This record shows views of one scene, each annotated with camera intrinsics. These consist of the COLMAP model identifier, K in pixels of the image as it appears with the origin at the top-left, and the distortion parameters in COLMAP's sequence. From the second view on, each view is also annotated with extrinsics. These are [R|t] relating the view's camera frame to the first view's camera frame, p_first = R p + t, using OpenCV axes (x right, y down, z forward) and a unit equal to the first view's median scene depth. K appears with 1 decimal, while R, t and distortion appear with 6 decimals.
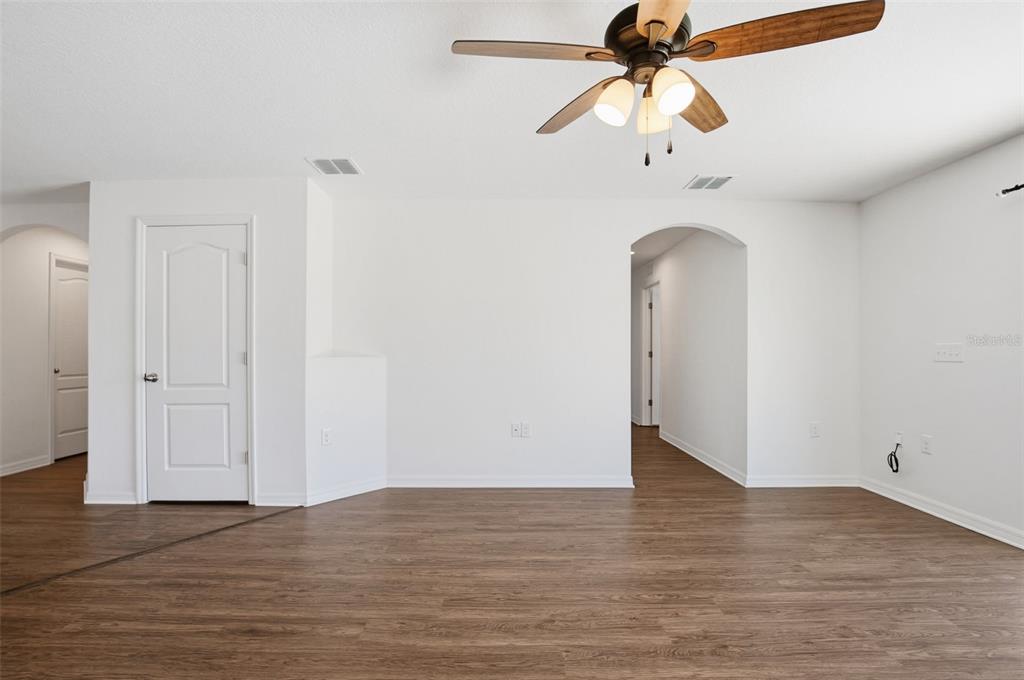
lens RADIAL K [[477.5, 0, 512.0], [0, 477.5, 340.0], [0, 0, 1]] dist [-0.030020, 0.000682]
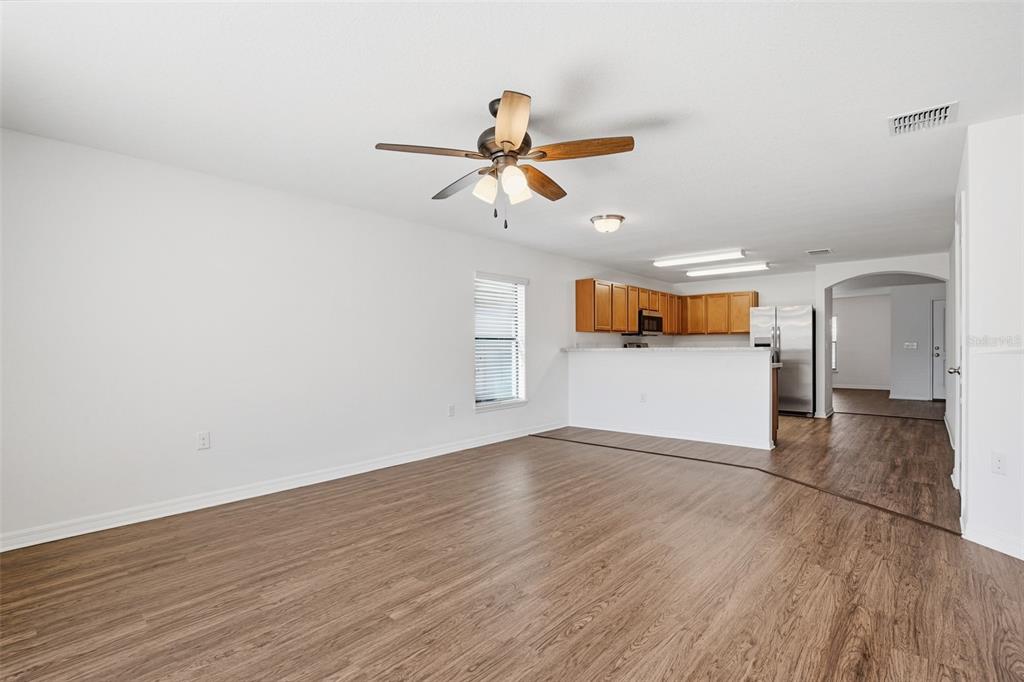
lens RADIAL K [[477.5, 0, 512.0], [0, 477.5, 341.0], [0, 0, 1]] dist [-0.030020, 0.000682]
pose [[-0.670409, -0.006222, -0.741965, 1.043819], [0.021574, 0.999379, -0.027874, 0.032502], [0.741678, -0.034694, -0.669859, 1.501466]]
